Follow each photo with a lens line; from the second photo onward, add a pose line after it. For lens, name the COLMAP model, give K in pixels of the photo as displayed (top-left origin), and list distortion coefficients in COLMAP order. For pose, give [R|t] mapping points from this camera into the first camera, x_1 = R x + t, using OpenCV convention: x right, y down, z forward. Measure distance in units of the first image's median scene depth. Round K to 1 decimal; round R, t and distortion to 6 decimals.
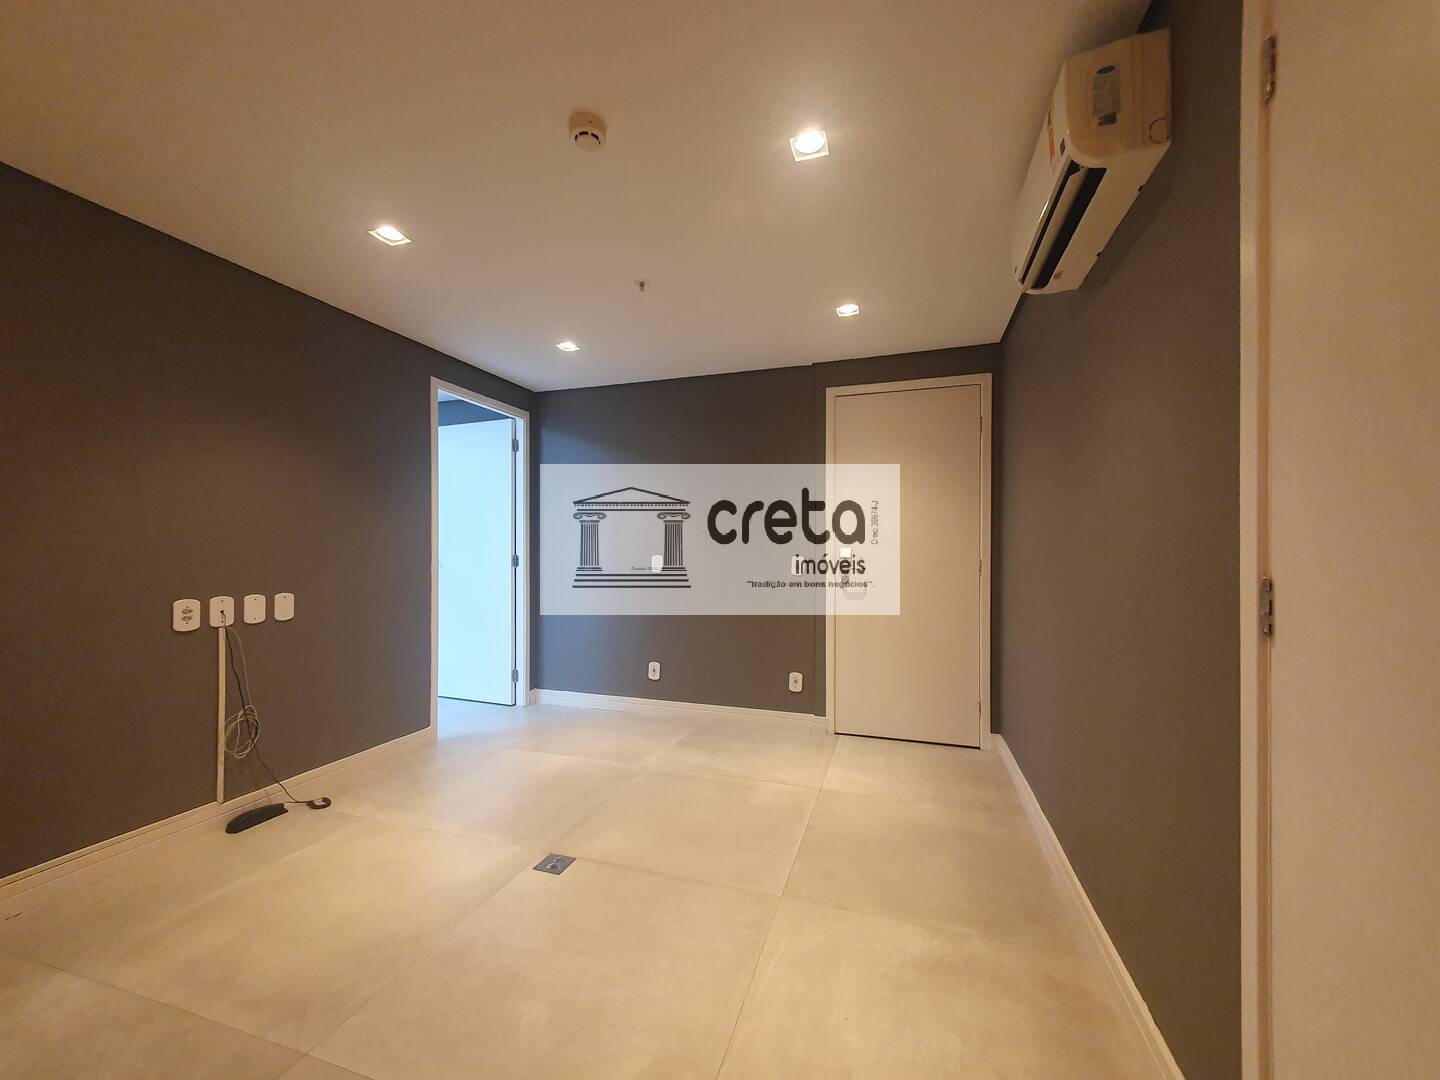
lens RADIAL K [[568.5, 0, 720.8], [0, 568.5, 555.9], [0, 0, 1]] dist [0.007505, -0.000511]
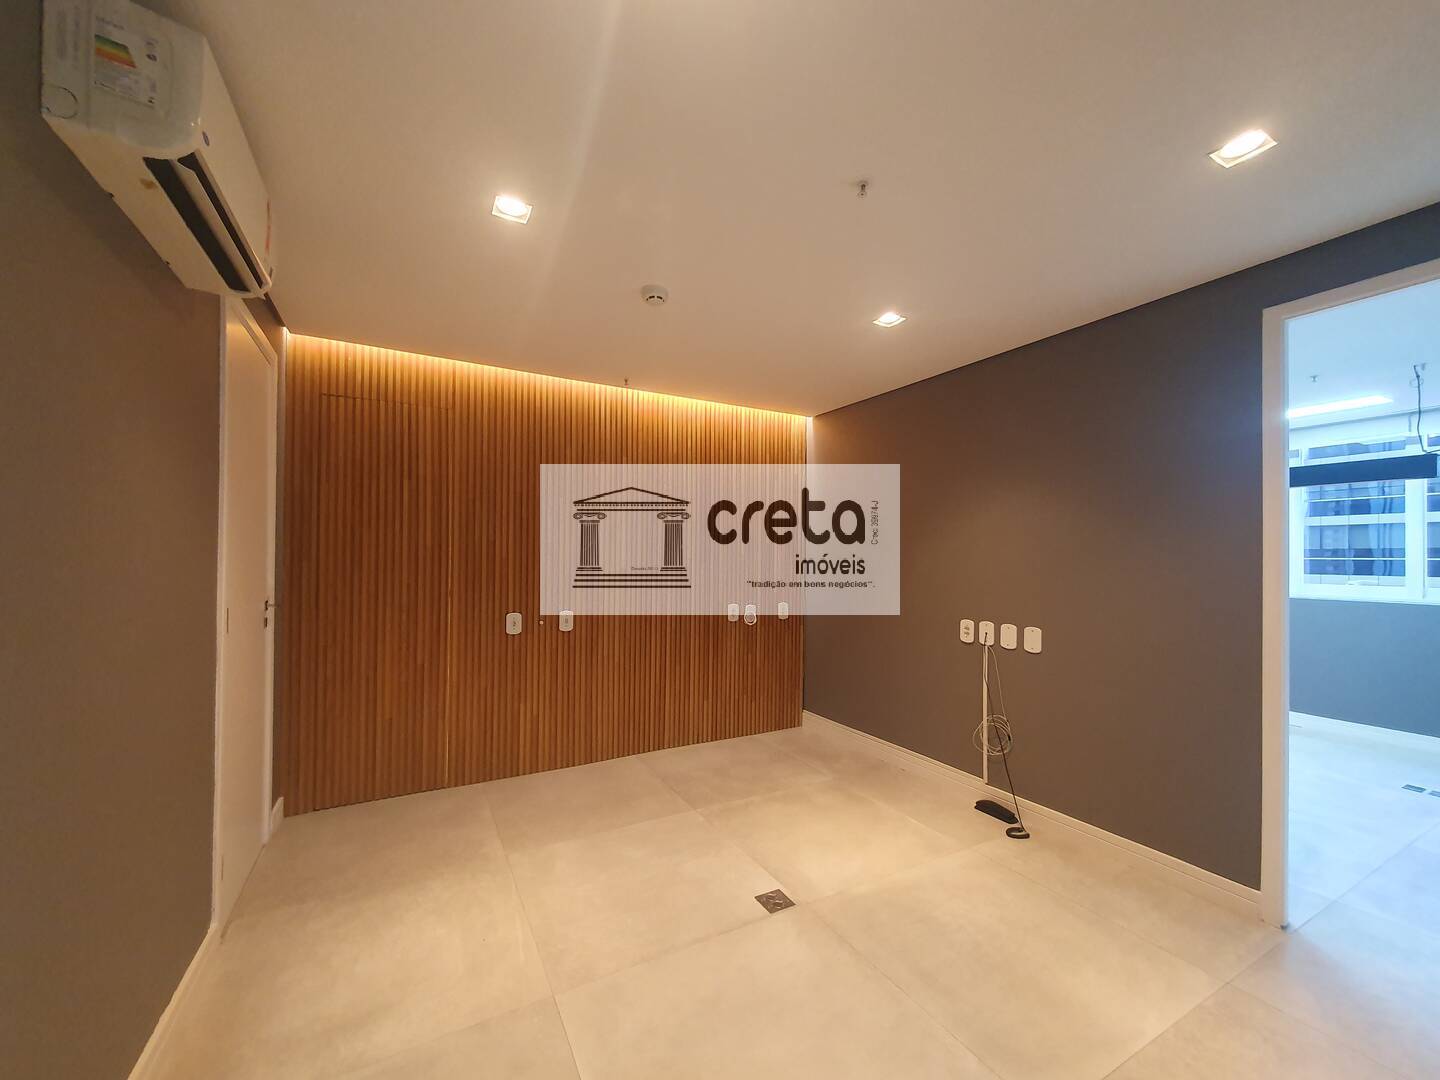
lens RADIAL K [[568.5, 0, 720.8], [0, 568.5, 555.9], [0, 0, 1]] dist [0.007505, -0.000511]
pose [[-0.681890, -0.009981, -0.731387, 0.429056], [-0.012982, 0.999915, -0.001542, -0.060506], [0.731340, 0.008443, -0.681961, 1.315310]]
